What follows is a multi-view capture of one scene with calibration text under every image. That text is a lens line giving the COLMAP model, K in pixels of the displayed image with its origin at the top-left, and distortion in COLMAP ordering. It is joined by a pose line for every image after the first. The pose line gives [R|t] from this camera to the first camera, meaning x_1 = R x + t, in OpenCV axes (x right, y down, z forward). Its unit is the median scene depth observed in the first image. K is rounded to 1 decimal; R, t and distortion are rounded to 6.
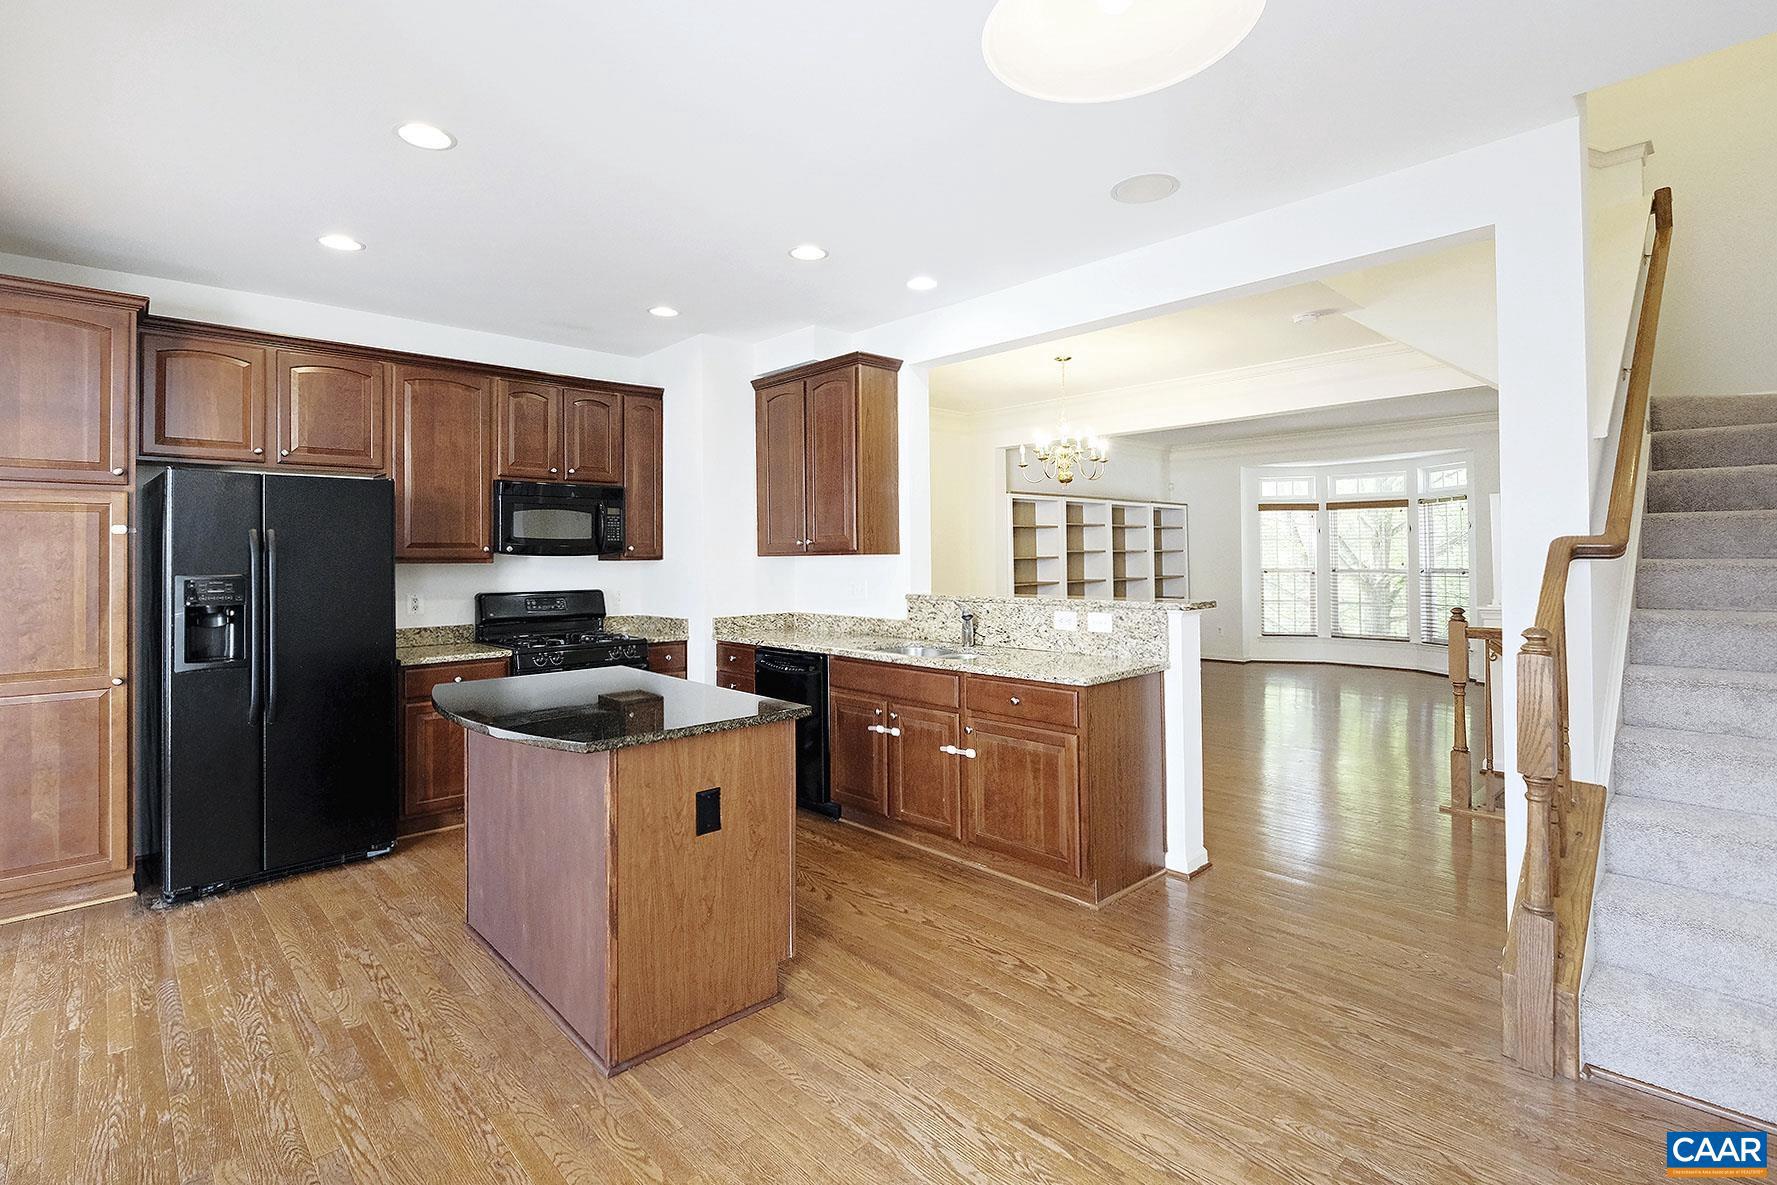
lens RADIAL K [[827.1, 0, 894.4], [0, 827.1, 547.6], [0, 0, 1]] dist [0.001677, 0.000059]
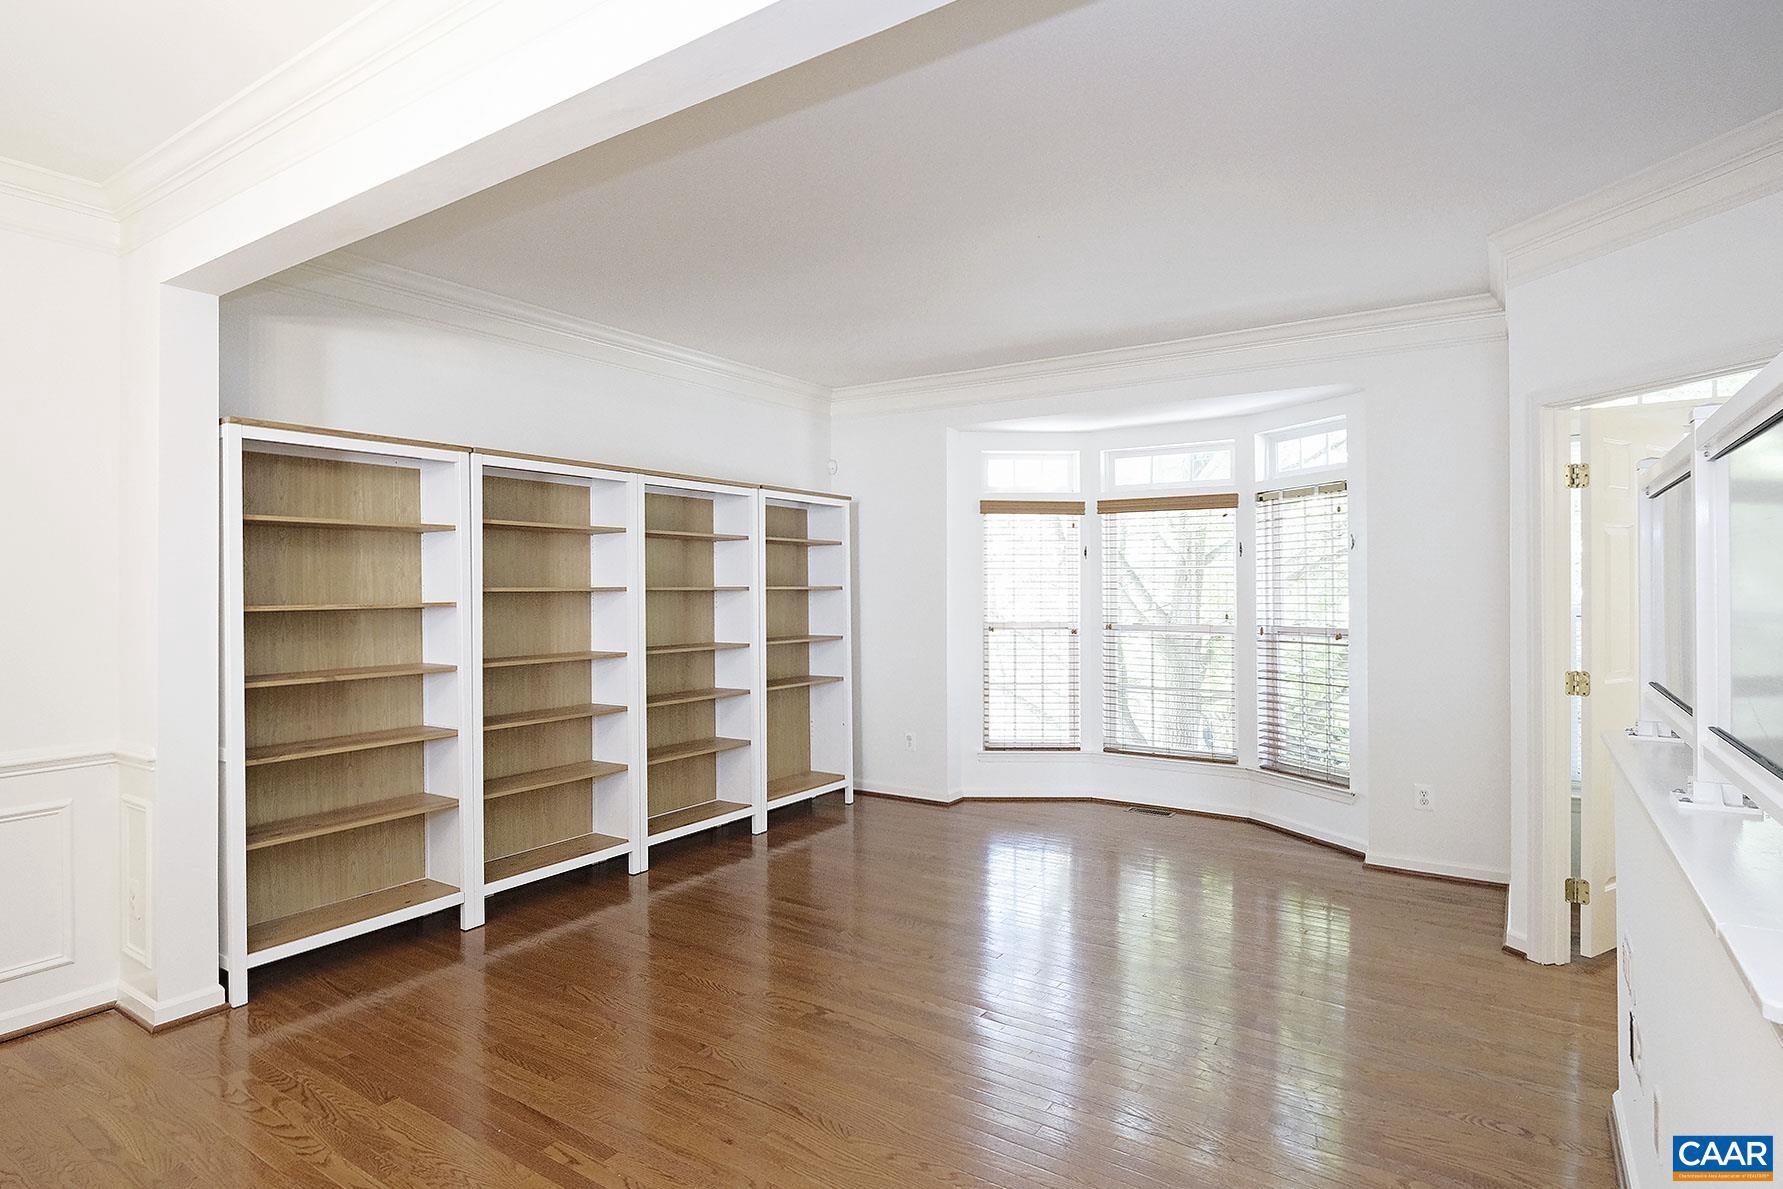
lens RADIAL K [[926.4, 0, 892.1], [0, 926.4, 590.9], [0, 0, 1]] dist [-0.001623, -0.000001]
pose [[0.974173, 0.004778, 0.225752, 0.264307], [-0.008019, 0.999878, 0.013439, -0.002529], [-0.225660, -0.014903, 0.974092, 0.458105]]
